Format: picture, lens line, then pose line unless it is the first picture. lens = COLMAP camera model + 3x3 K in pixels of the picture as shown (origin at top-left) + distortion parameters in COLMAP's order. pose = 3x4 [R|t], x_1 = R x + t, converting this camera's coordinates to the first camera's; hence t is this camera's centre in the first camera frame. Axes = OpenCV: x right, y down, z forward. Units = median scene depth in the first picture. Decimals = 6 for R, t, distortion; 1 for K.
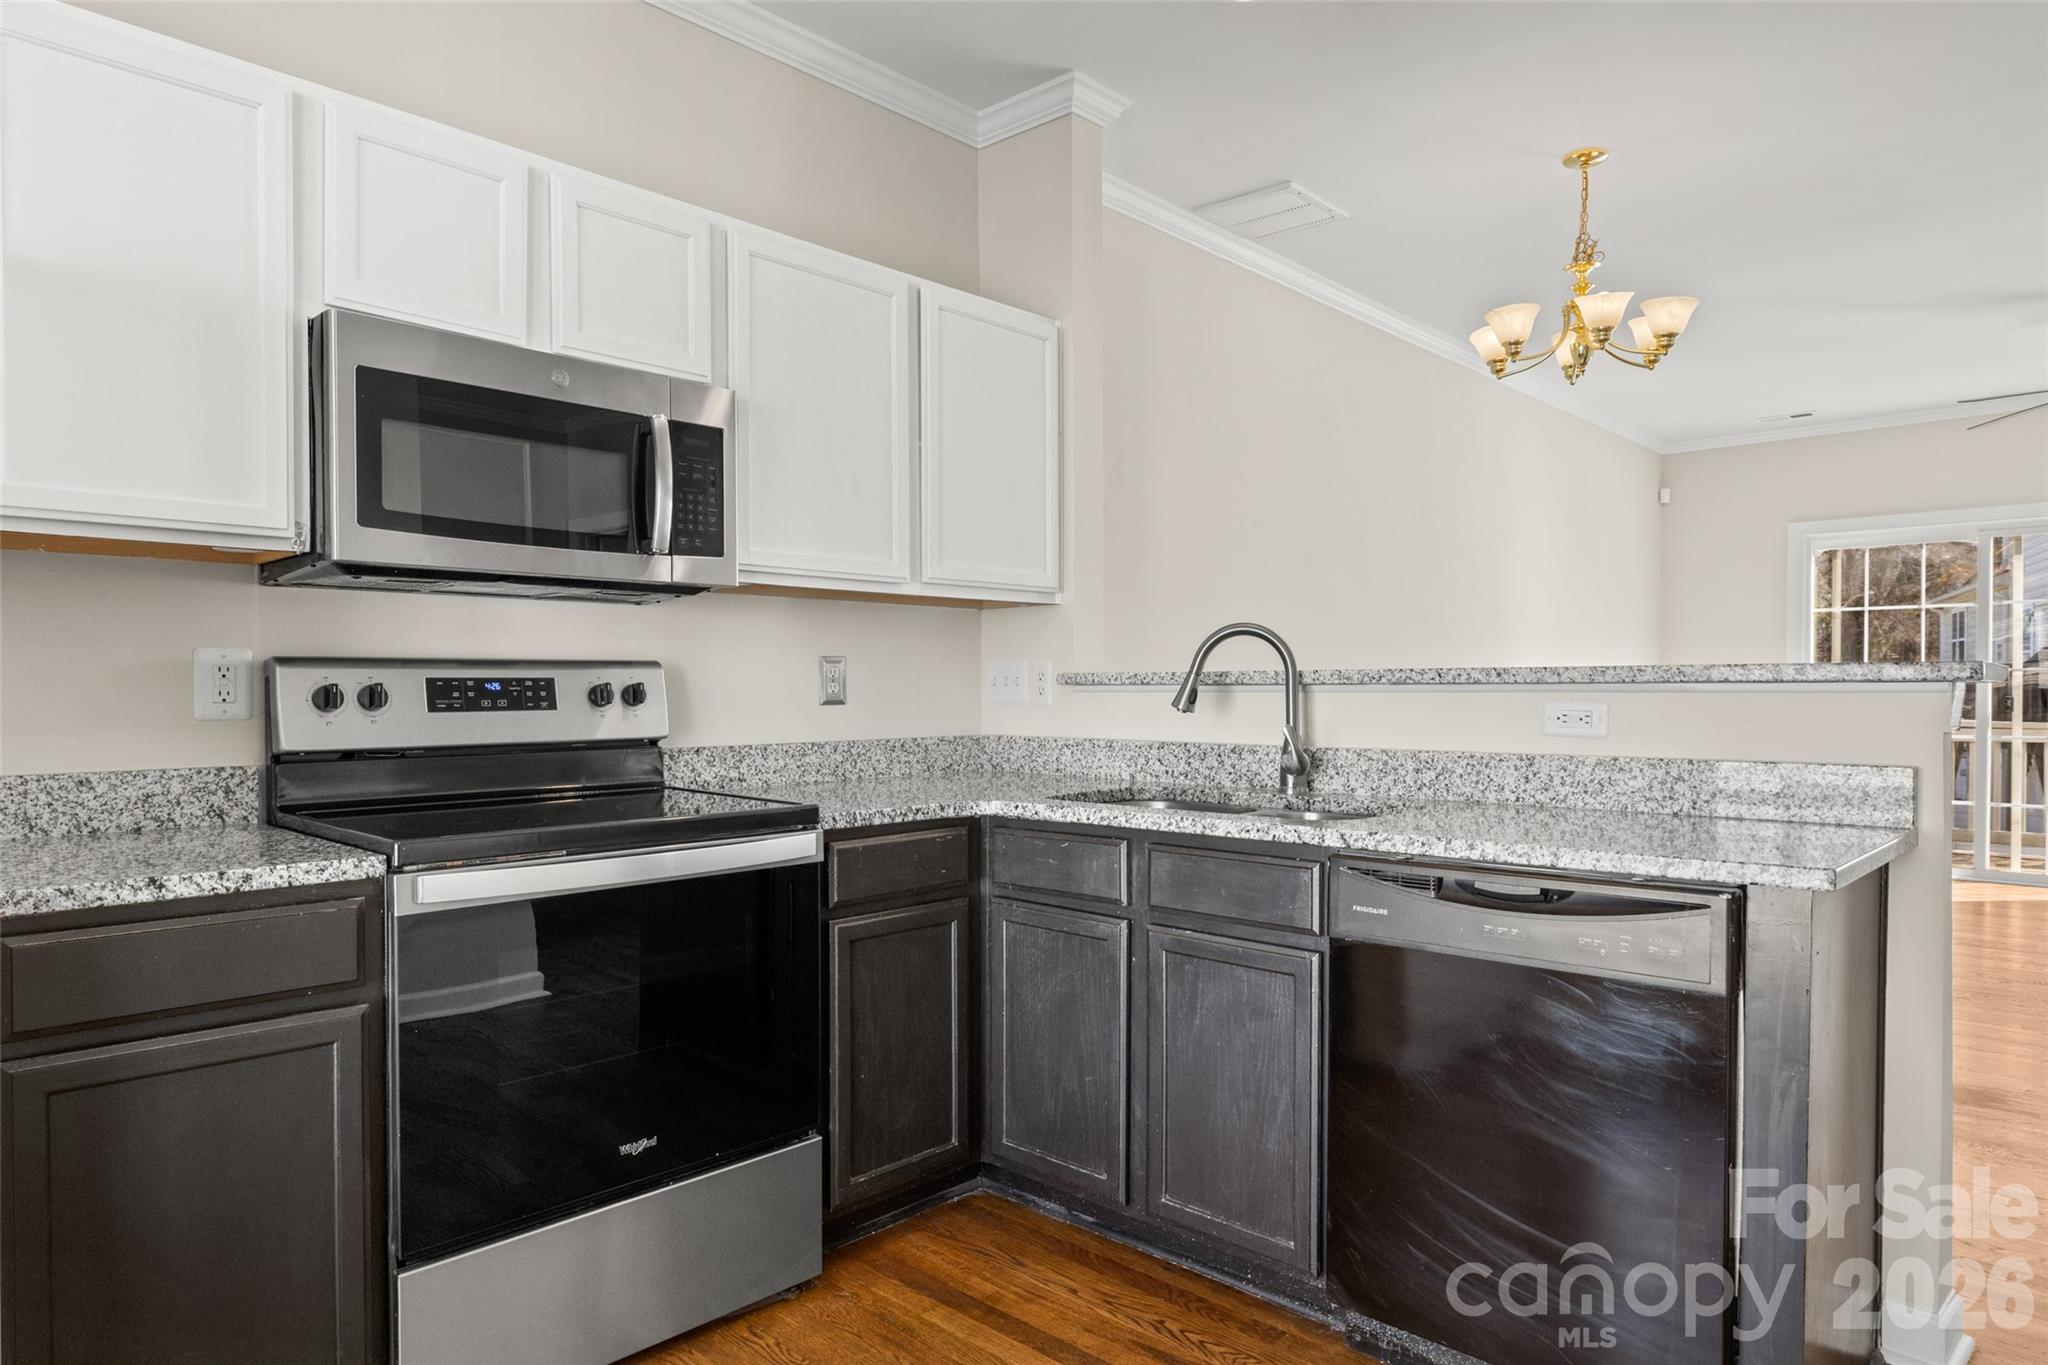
lens RADIAL K [[1213.6, 0, 1032.9], [0, 1213.6, 714.4], [0, 0, 1]] dist [-0.007942, -0.001155]
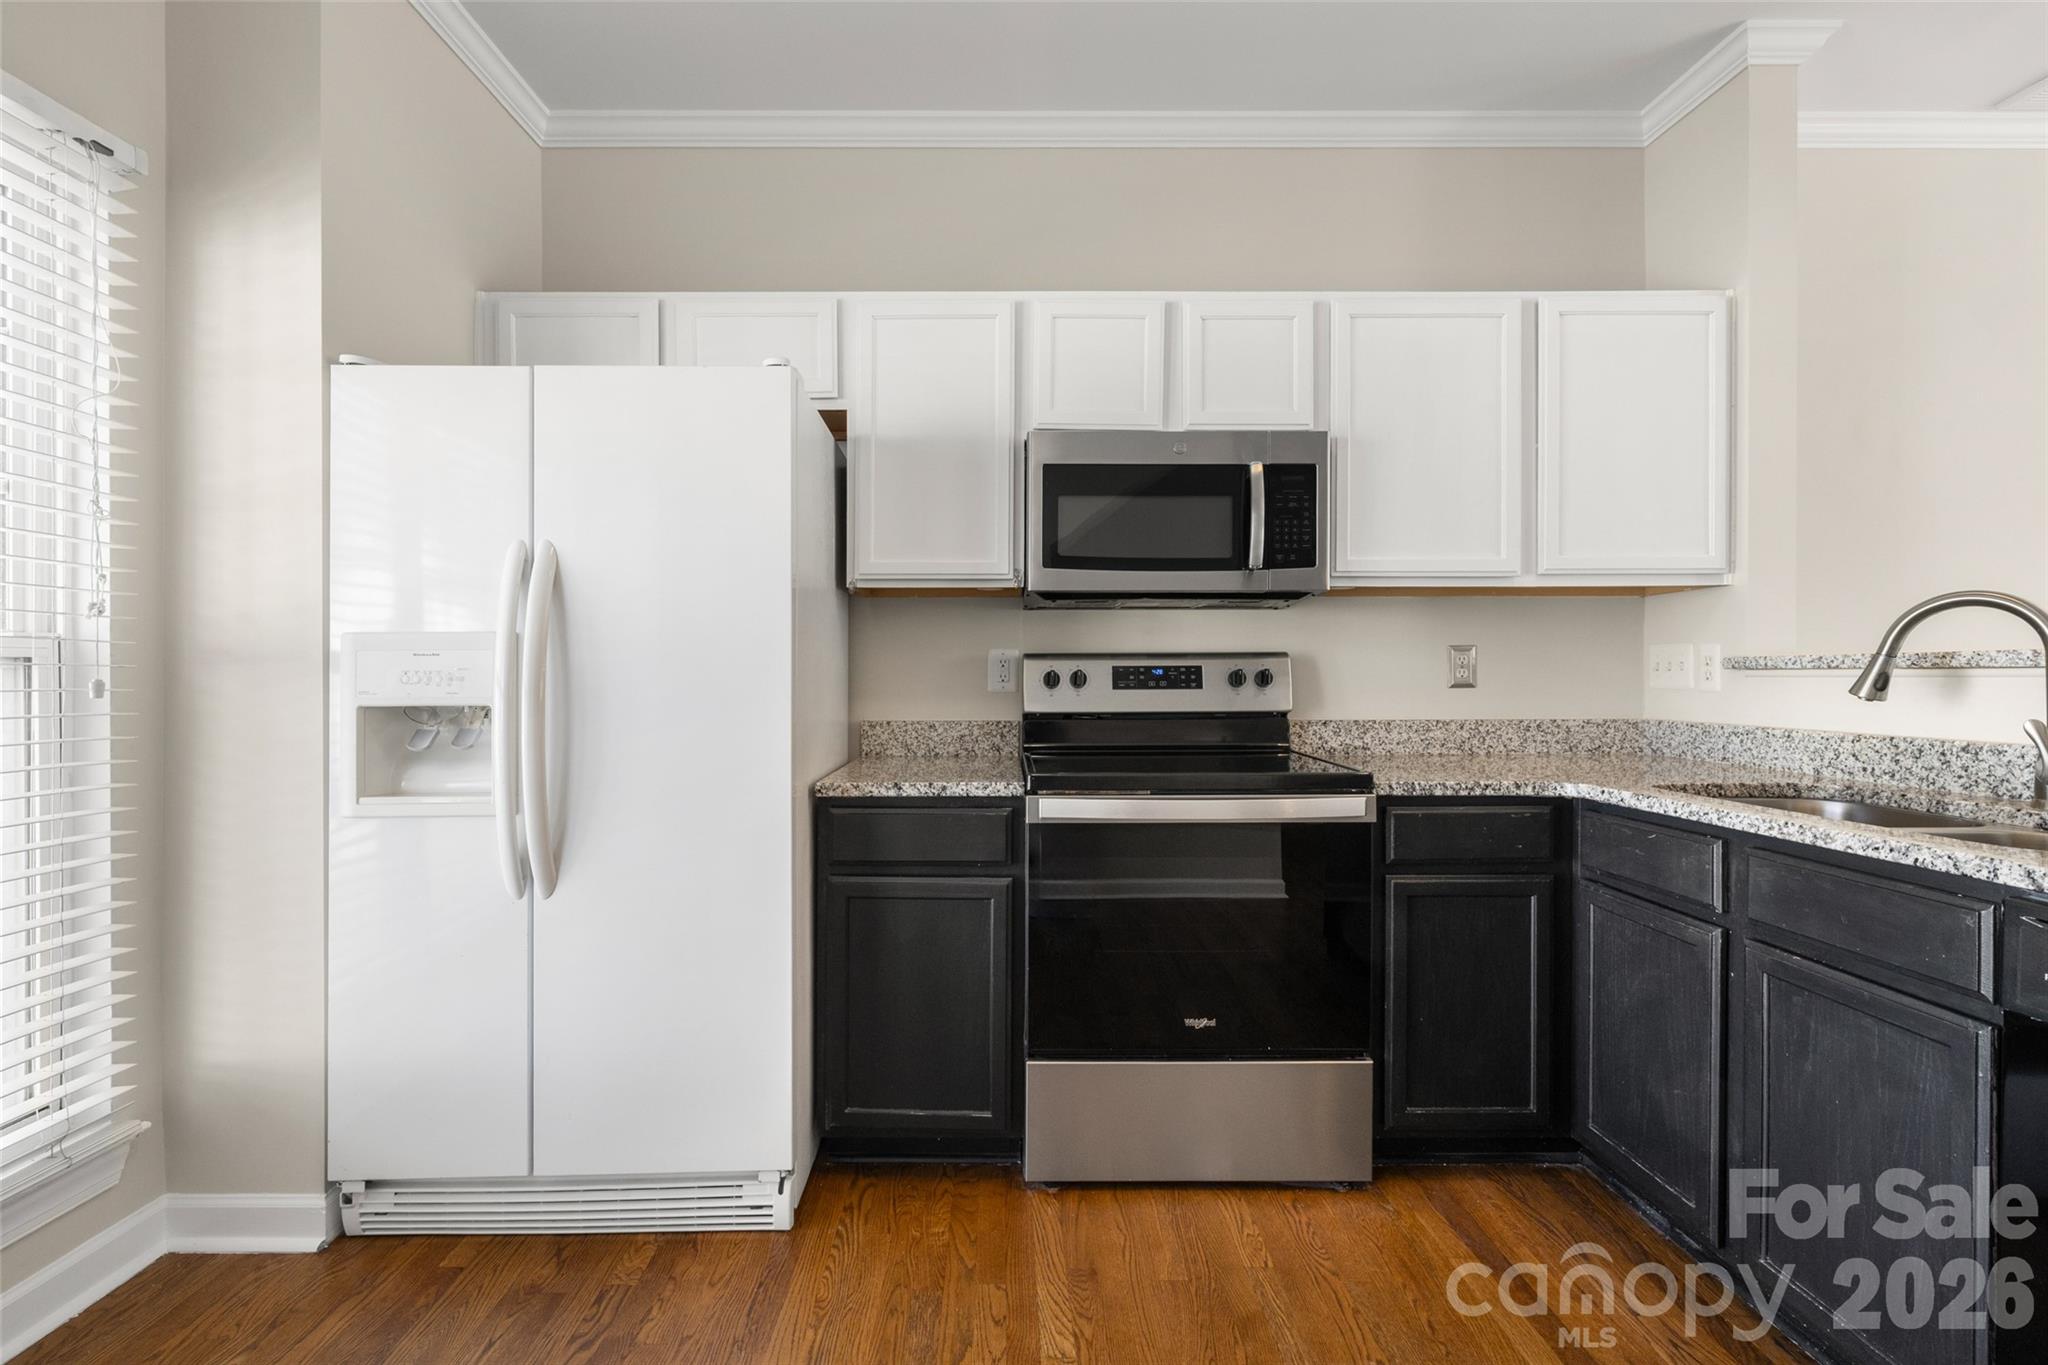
lens RADIAL K [[869.6, 0, 1019.5], [0, 869.6, 681.3], [0, 0, 1]] dist [0.000137, 0.000617]
pose [[0.691114, 0.004569, -0.722731, 0.182978], [-0.015538, 0.999843, -0.008538, -0.000797], [0.722579, 0.017130, 0.691076, 0.173017]]
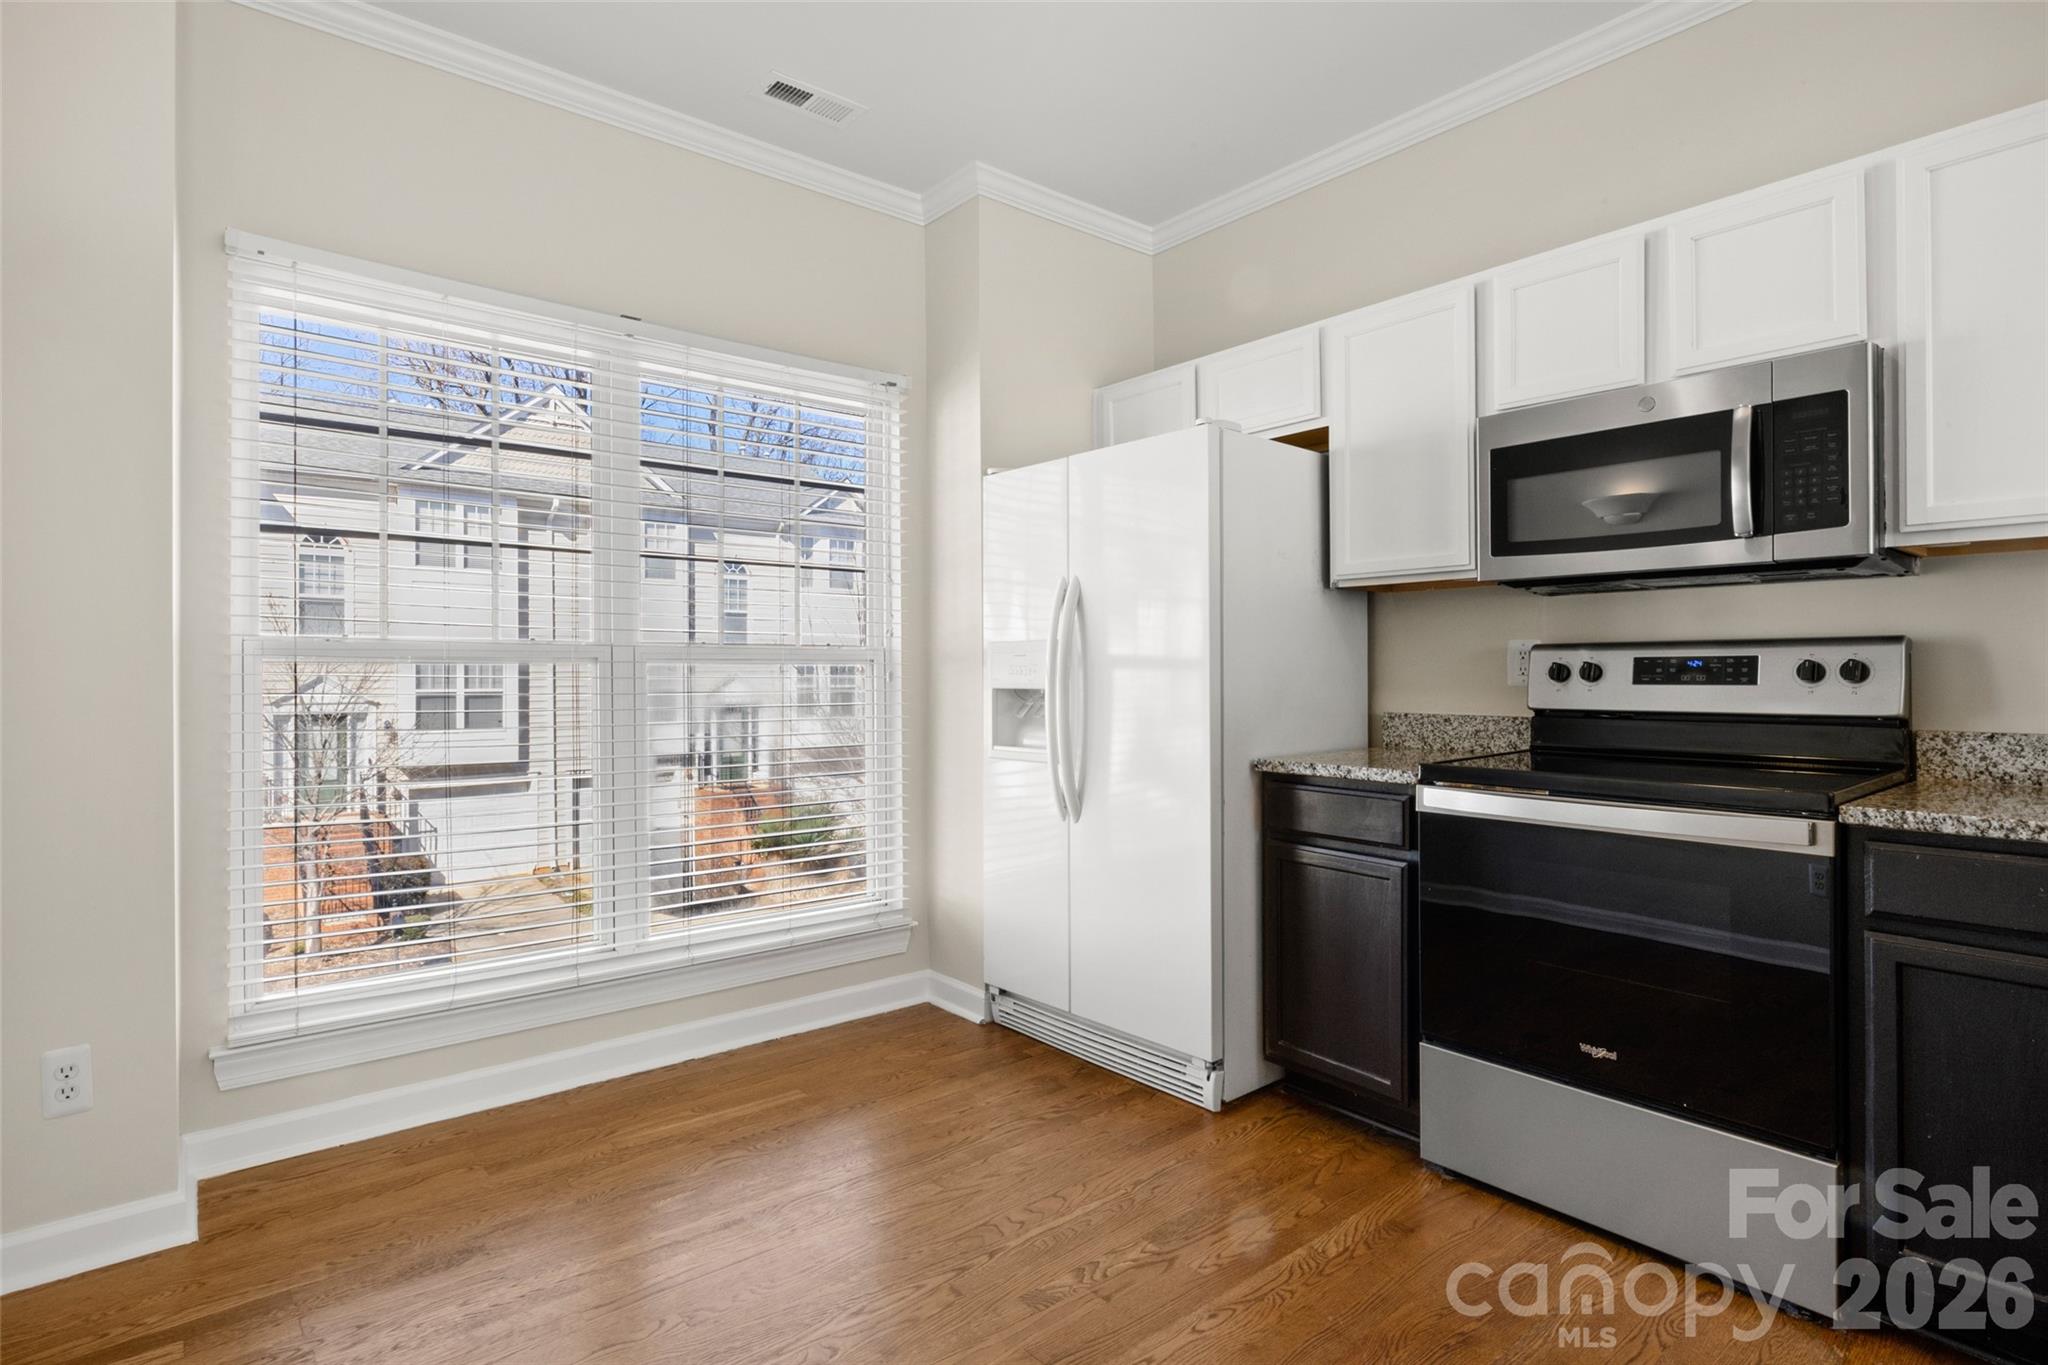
lens RADIAL K [[1049.8, 0, 1025.9], [0, 1049.8, 678.4], [0, 0, 1]] dist [-0.003498, -0.000017]
pose [[-0.122551, 0.010350, -0.992408, 0.642068], [-0.019419, 0.999729, 0.012824, -0.009243], [0.992272, 0.020843, -0.122317, 0.478734]]
